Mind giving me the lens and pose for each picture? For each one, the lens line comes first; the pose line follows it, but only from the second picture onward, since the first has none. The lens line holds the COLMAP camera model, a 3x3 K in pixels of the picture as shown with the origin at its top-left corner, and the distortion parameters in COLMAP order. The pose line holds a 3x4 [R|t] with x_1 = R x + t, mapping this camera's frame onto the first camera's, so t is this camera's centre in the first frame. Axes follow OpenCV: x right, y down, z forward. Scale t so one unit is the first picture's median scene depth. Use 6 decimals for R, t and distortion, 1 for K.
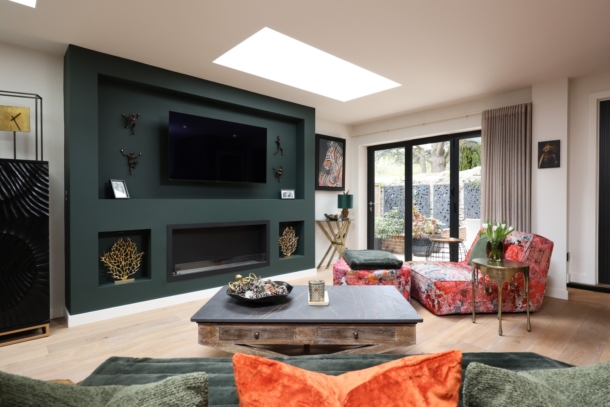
lens RADIAL K [[311.3, 0, 306.0], [0, 311.3, 200.4], [0, 0, 1]] dist [-0.026624, -0.002361]
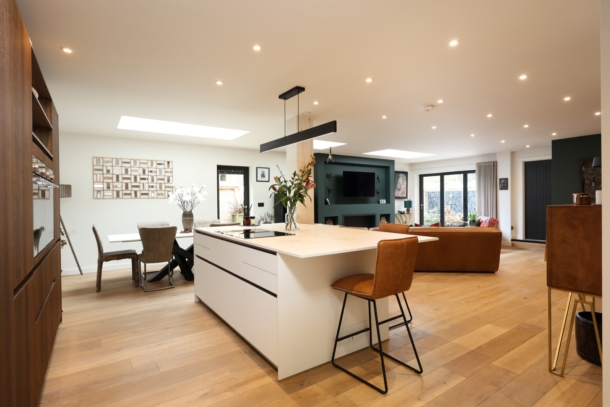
lens RADIAL K [[311.3, 0, 303.3], [0, 311.3, 203.3], [0, 0, 1]] dist [-0.026624, -0.002361]
pose [[0.991318, -0.007891, -0.131251, -0.279402], [0.009225, 0.999912, 0.009553, -0.028452], [0.131164, -0.010681, 0.991303, -1.045268]]
